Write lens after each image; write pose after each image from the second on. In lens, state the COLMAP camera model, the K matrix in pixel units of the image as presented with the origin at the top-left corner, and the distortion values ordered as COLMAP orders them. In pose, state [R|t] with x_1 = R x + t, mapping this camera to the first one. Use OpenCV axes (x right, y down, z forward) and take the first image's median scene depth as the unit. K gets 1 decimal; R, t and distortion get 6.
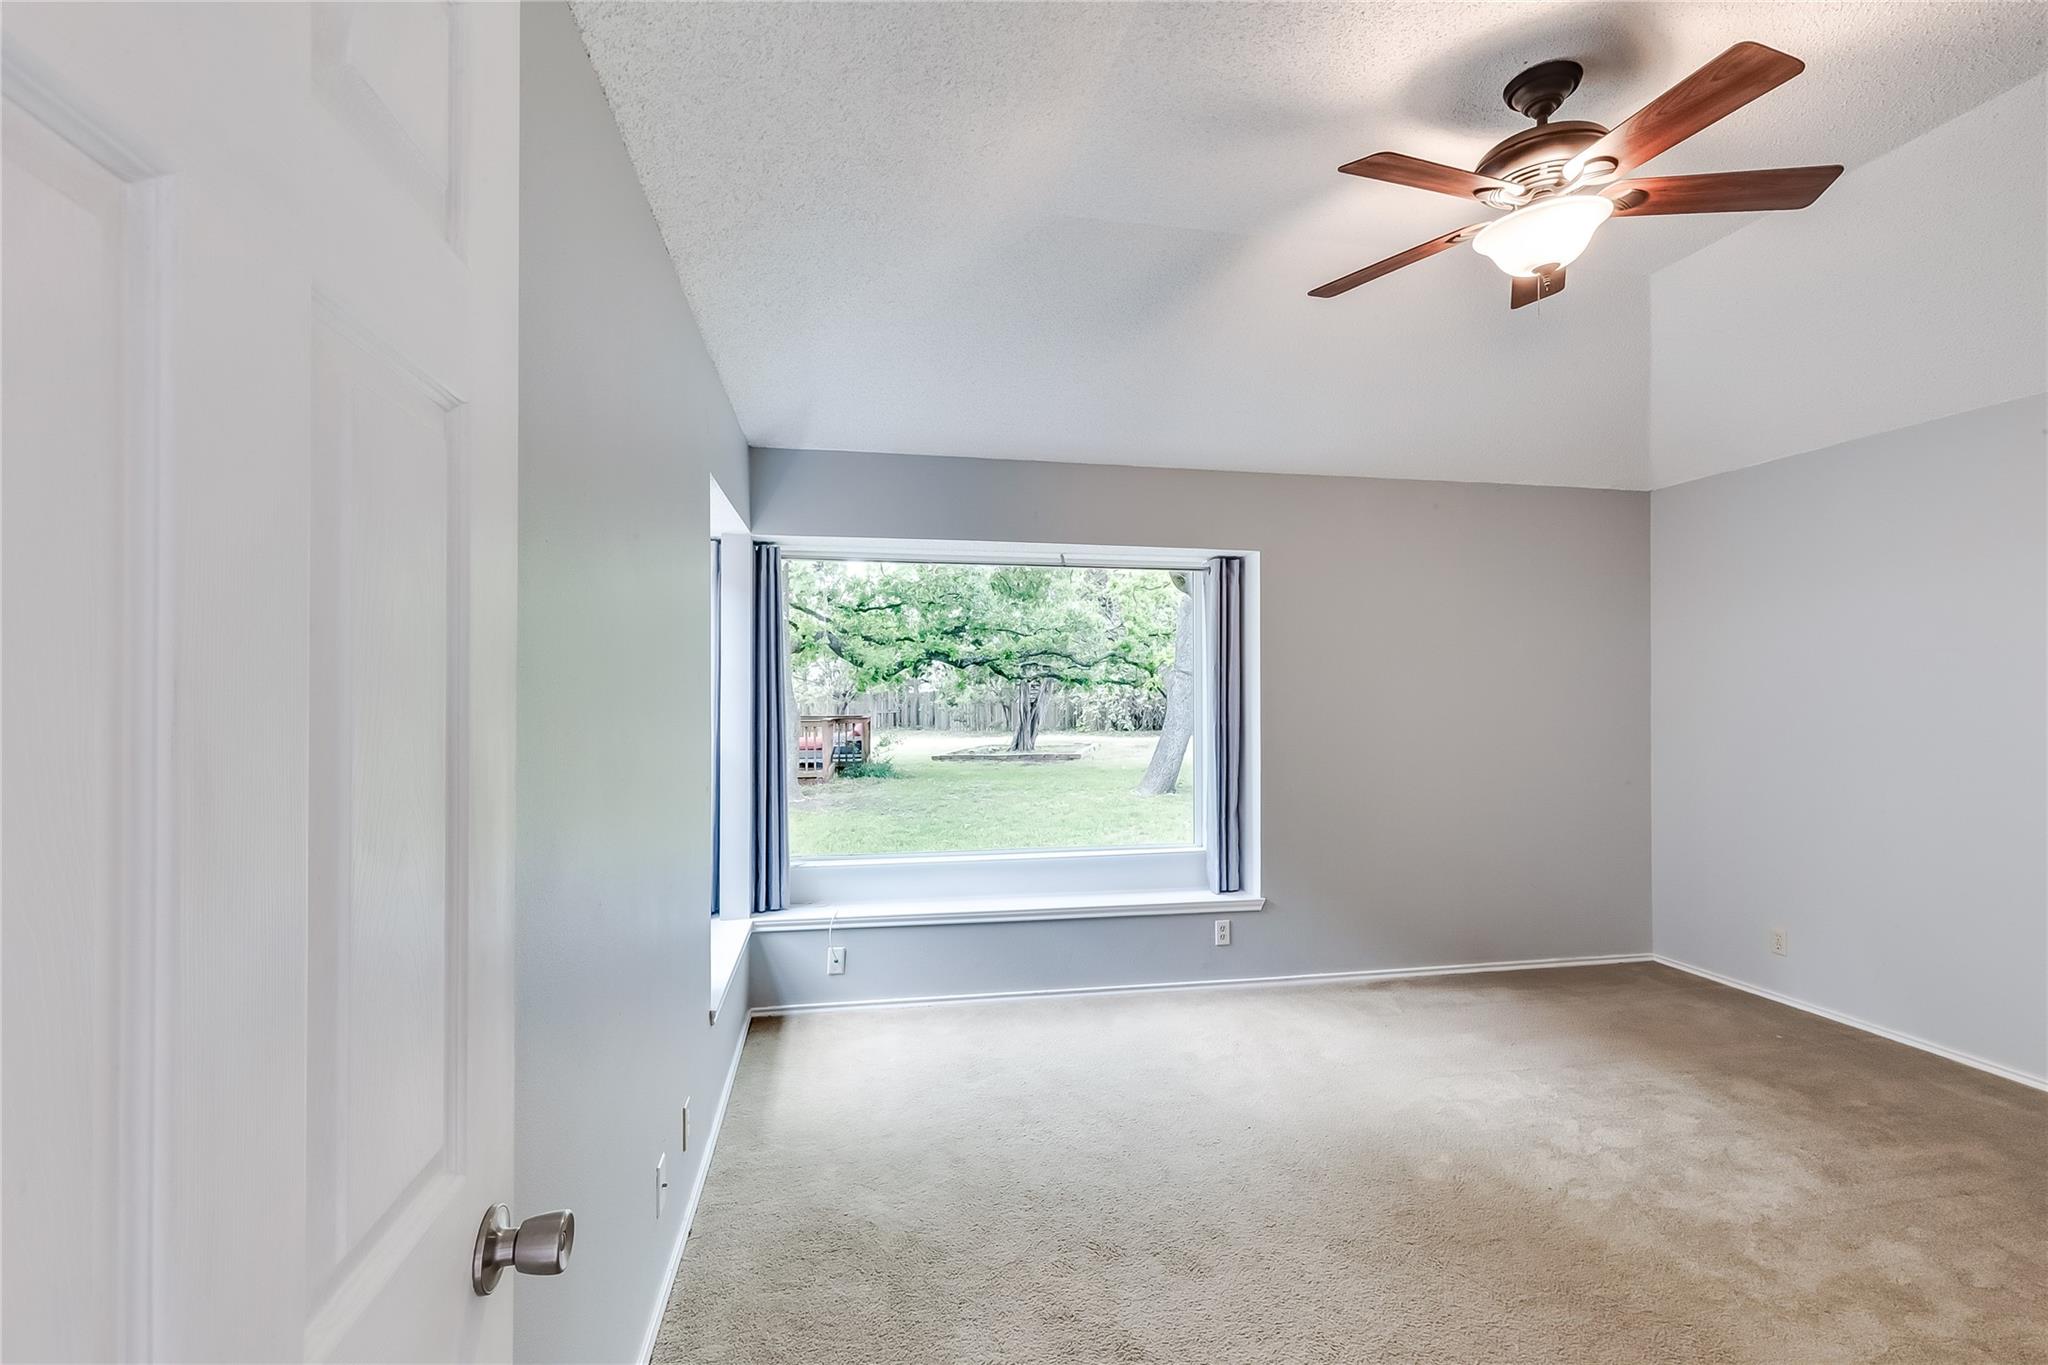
lens RADIAL K [[931.9, 0, 1028.9], [0, 931.9, 682.5], [0, 0, 1]] dist [0.001481, 0.000517]
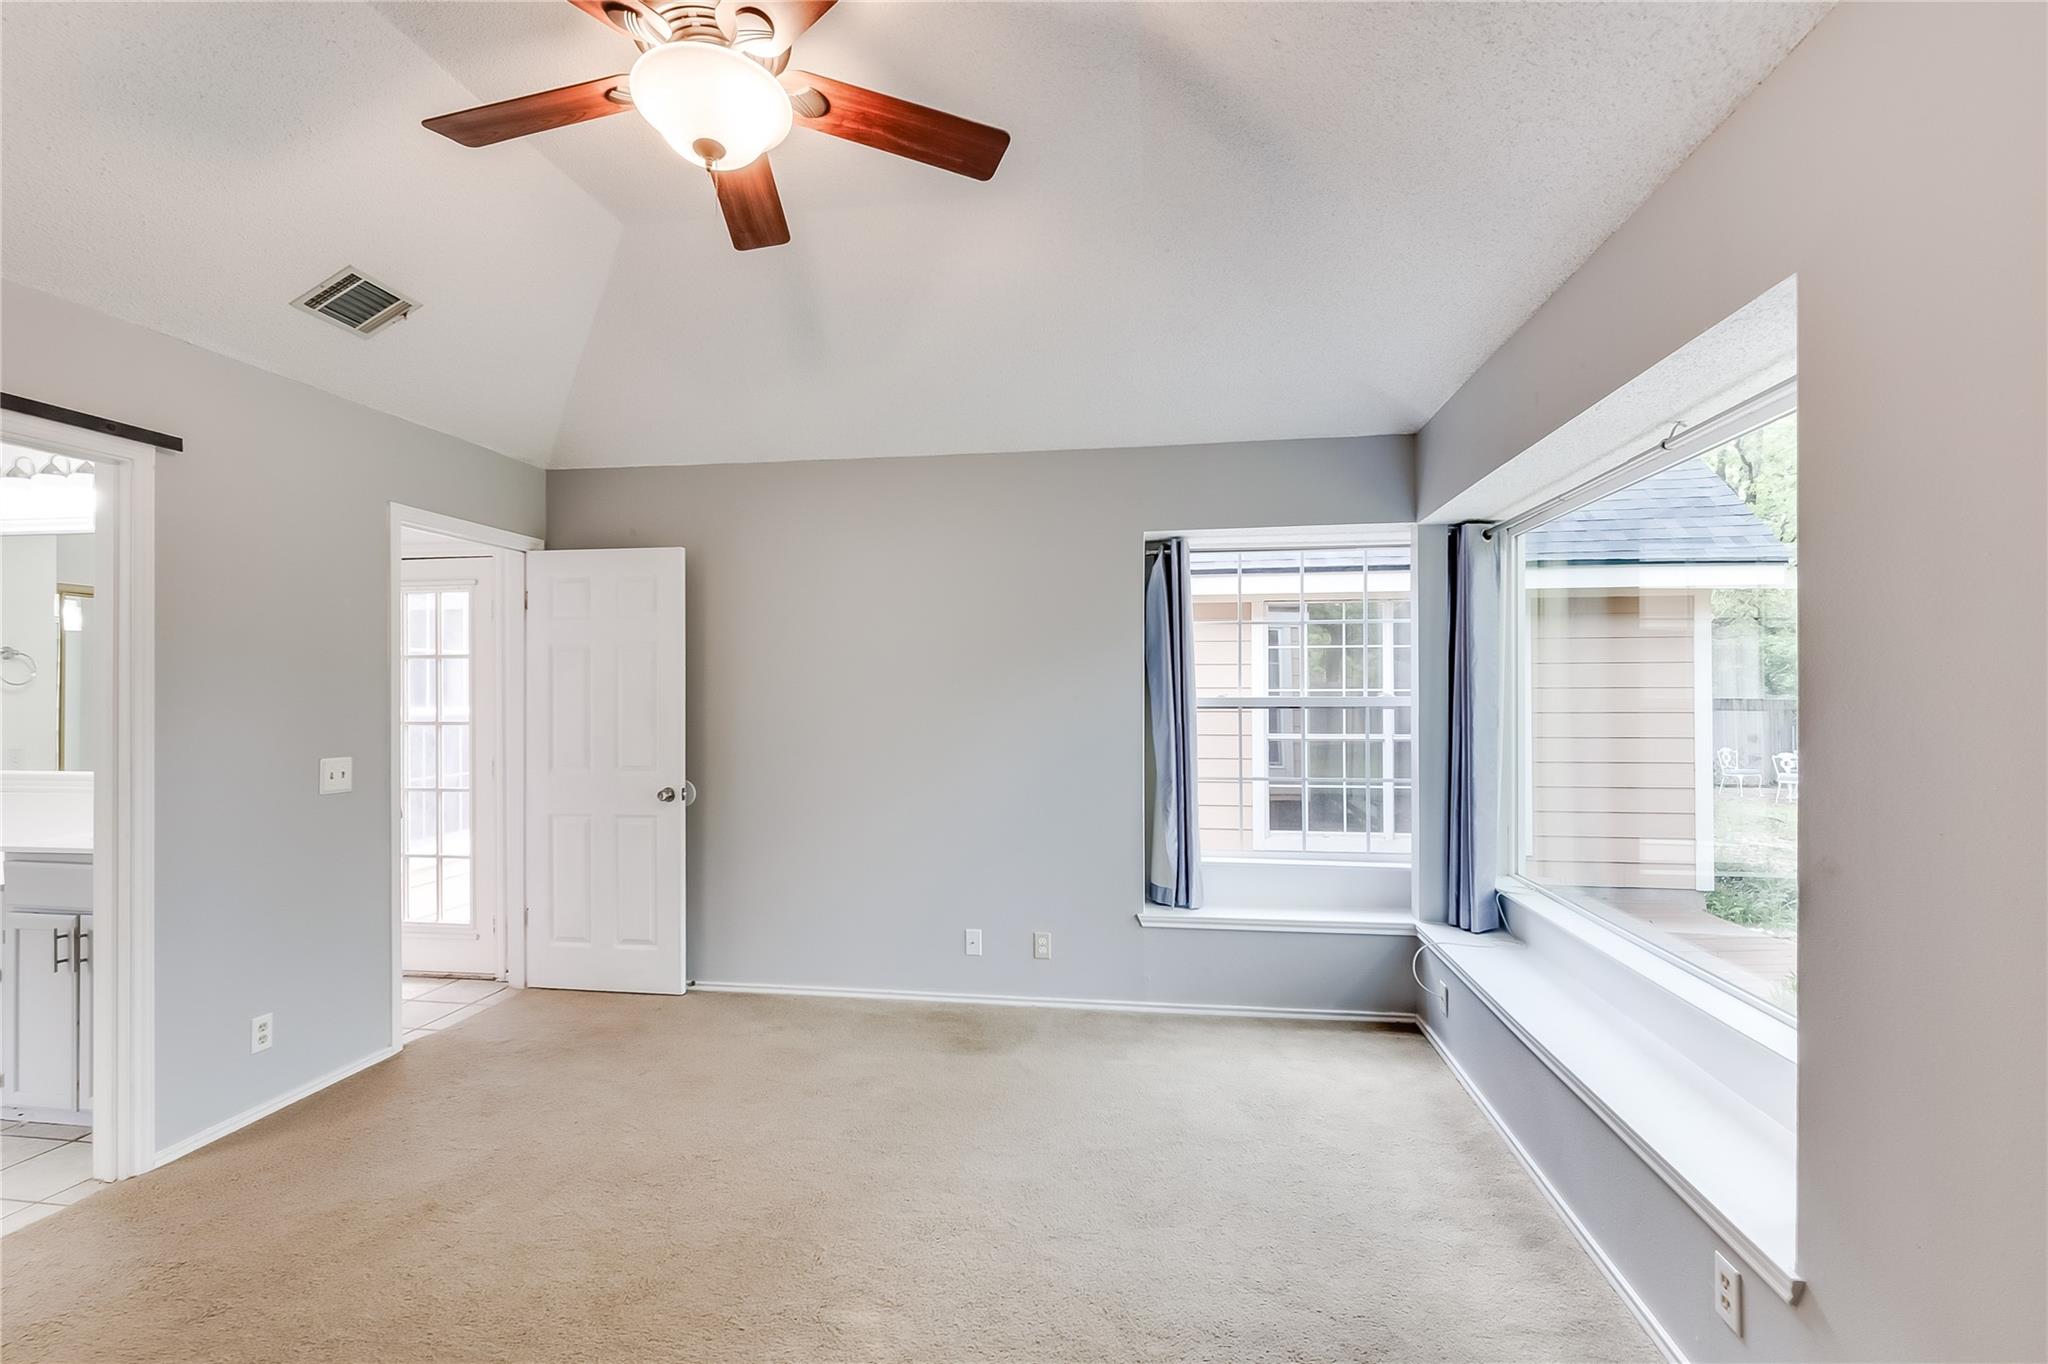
lens RADIAL K [[931.9, 0, 1028.9], [0, 931.9, 682.0], [0, 0, 1]] dist [0.001481, 0.000517]
pose [[-0.330806, -0.007537, -0.943669, 0.720567], [0.014494, 0.999810, -0.013066, 0.011001], [0.943588, -0.017999, -0.330633, 0.907732]]
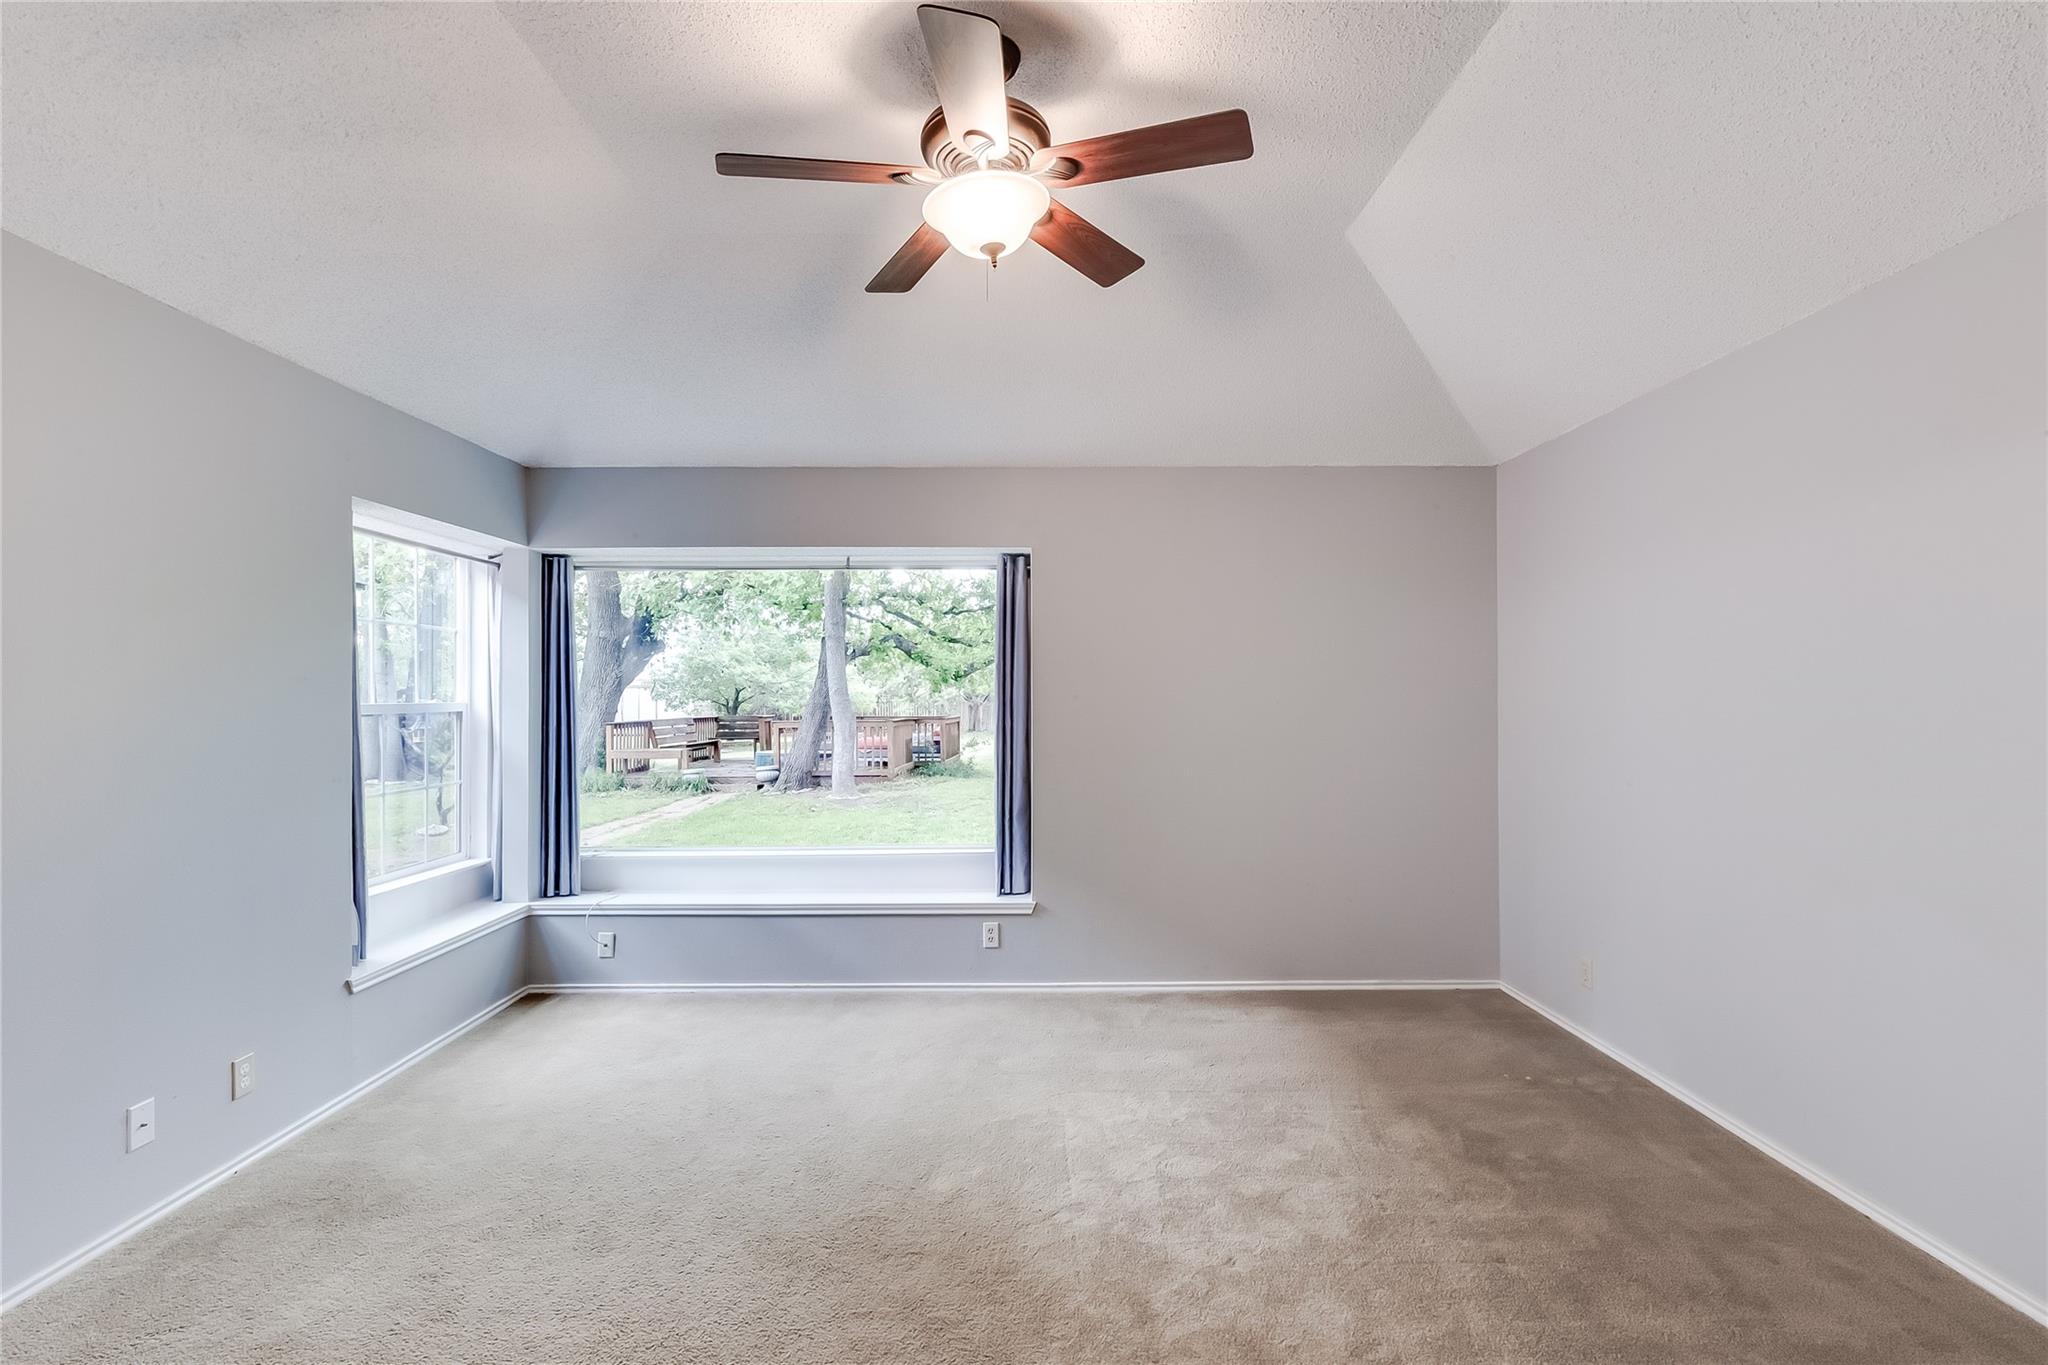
lens RADIAL K [[934.9, 0, 1024.0], [0, 934.9, 682.5], [0, 0, 1]] dist [0.004292, 0.000107]
pose [[0.982761, -0.006375, -0.184771, 0.451241], [0.006217, 0.999980, -0.001437, 0.002769], [0.184777, 0.000263, 0.982780, 0.034876]]
